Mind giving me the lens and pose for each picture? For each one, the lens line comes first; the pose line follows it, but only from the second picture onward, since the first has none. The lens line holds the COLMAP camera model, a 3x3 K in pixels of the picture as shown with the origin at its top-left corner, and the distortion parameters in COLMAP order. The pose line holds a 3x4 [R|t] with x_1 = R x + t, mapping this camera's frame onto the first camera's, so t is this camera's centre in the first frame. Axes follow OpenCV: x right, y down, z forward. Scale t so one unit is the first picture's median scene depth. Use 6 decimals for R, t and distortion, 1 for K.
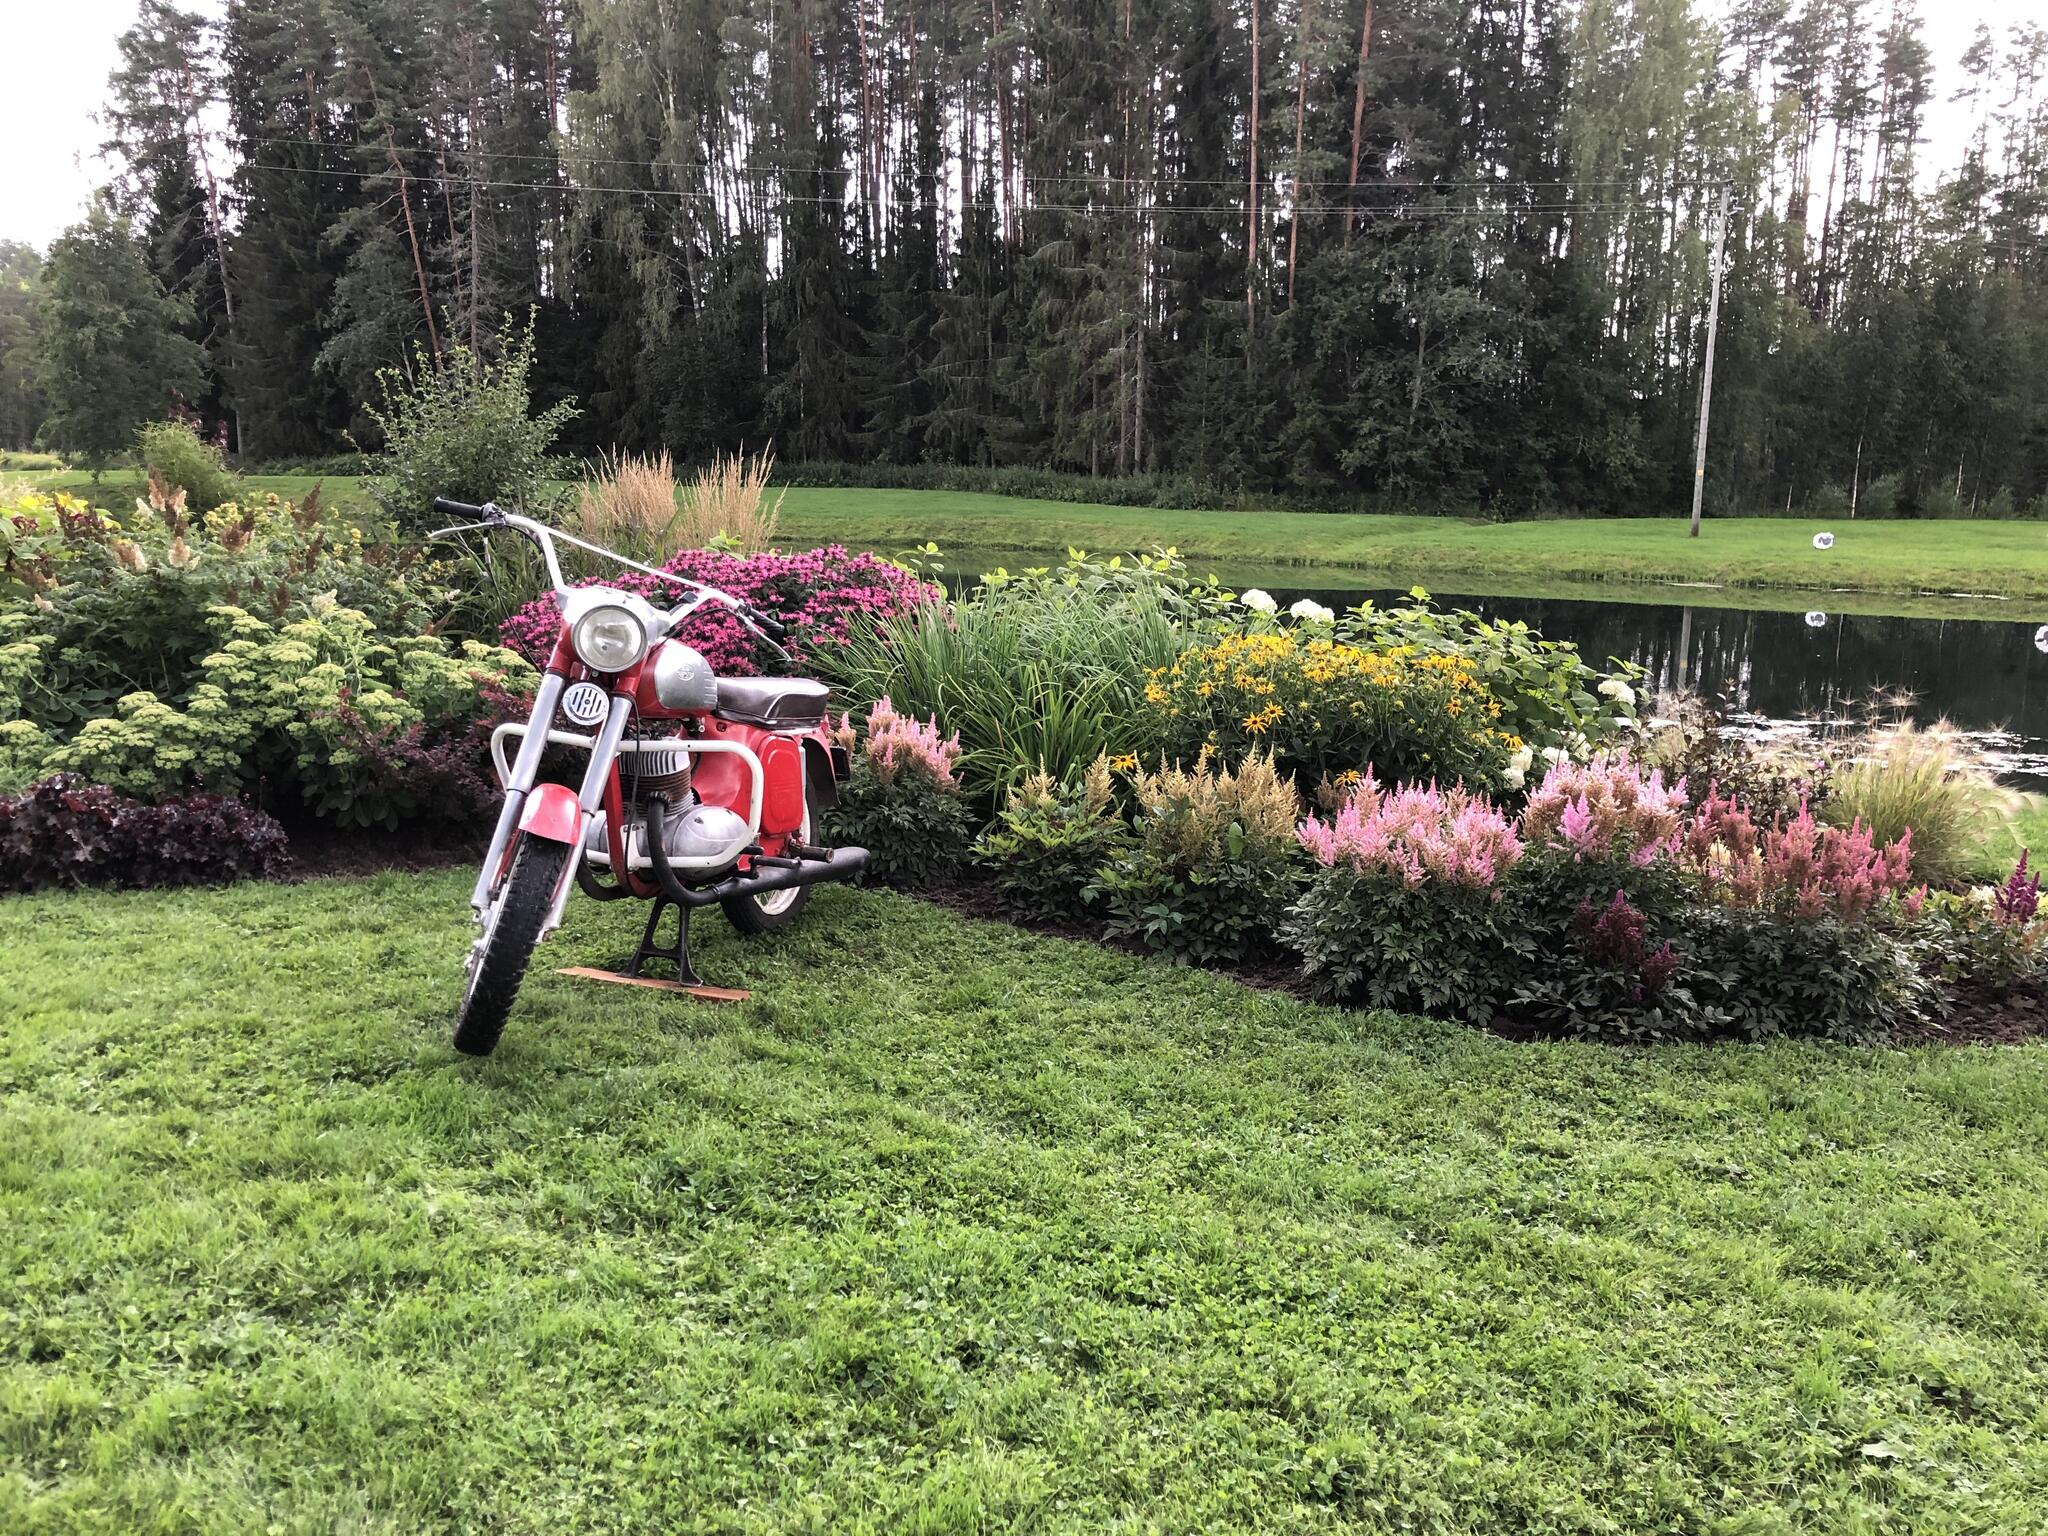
lens RADIAL K [[1658.6, 0, 1024.0], [0, 1658.6, 768.0], [0, 0, 1]] dist [0.006481, 0.008439]
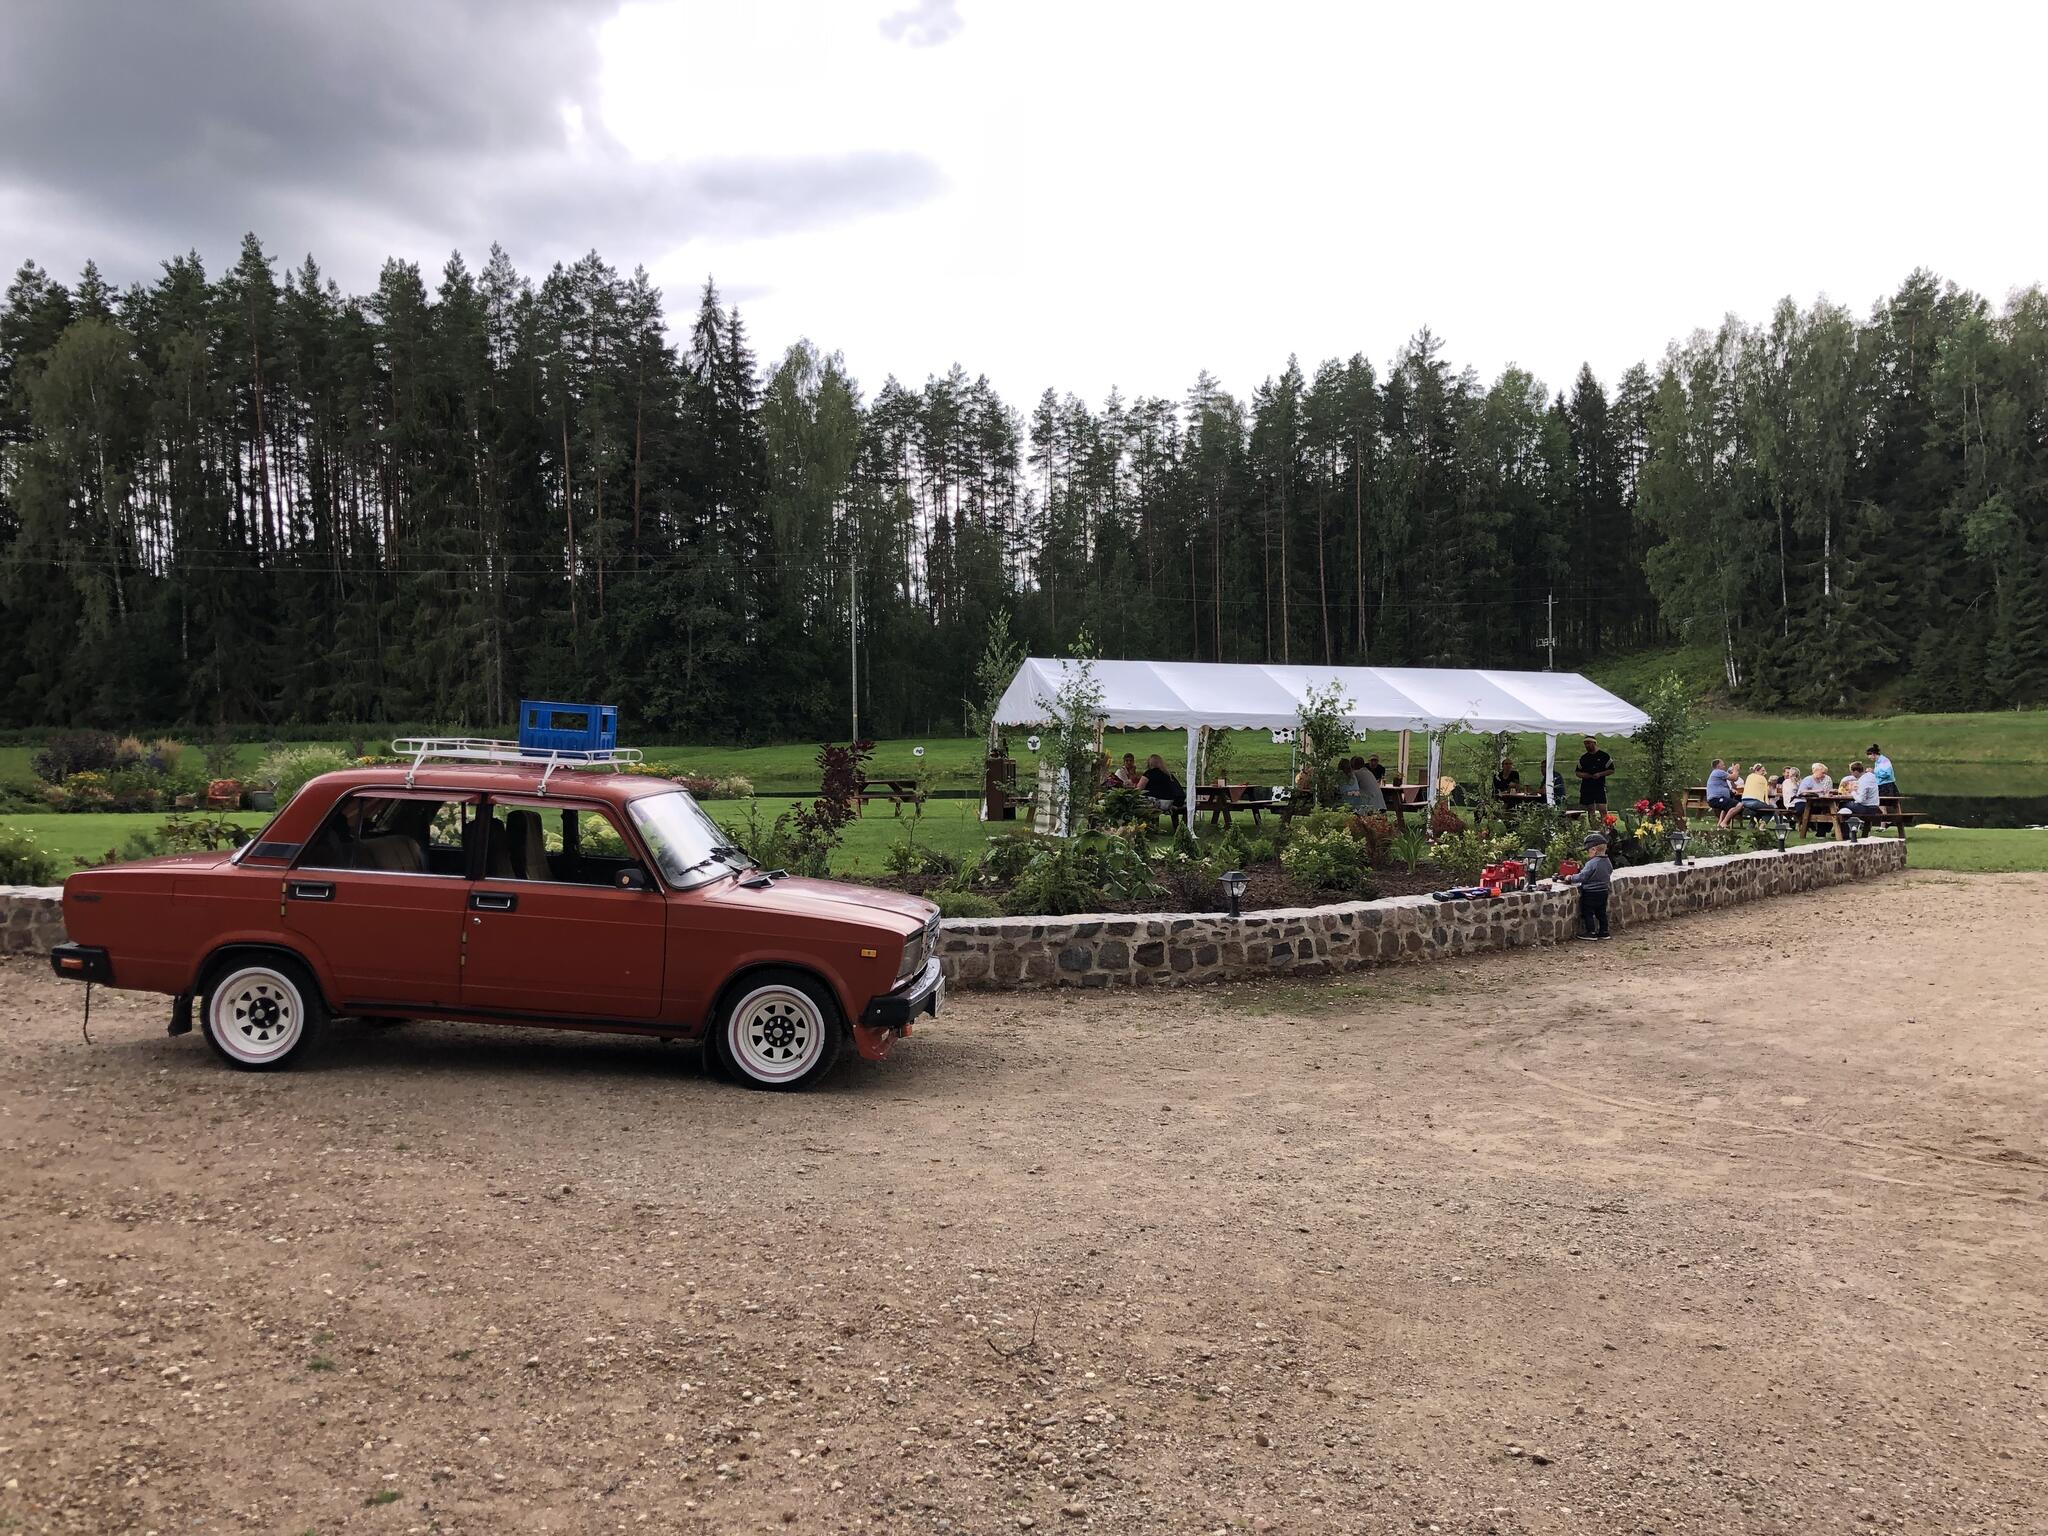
lens RADIAL K [[1658.6, 0, 1024.0], [0, 1658.6, 768.0], [0, 0, 1]] dist [0.006481, 0.008439]
pose [[0.915435, -0.045247, 0.399913, -0.095413], [0.100076, 0.988042, -0.117294, 0.074574], [-0.389824, 0.147397, 0.909017, -0.487973]]
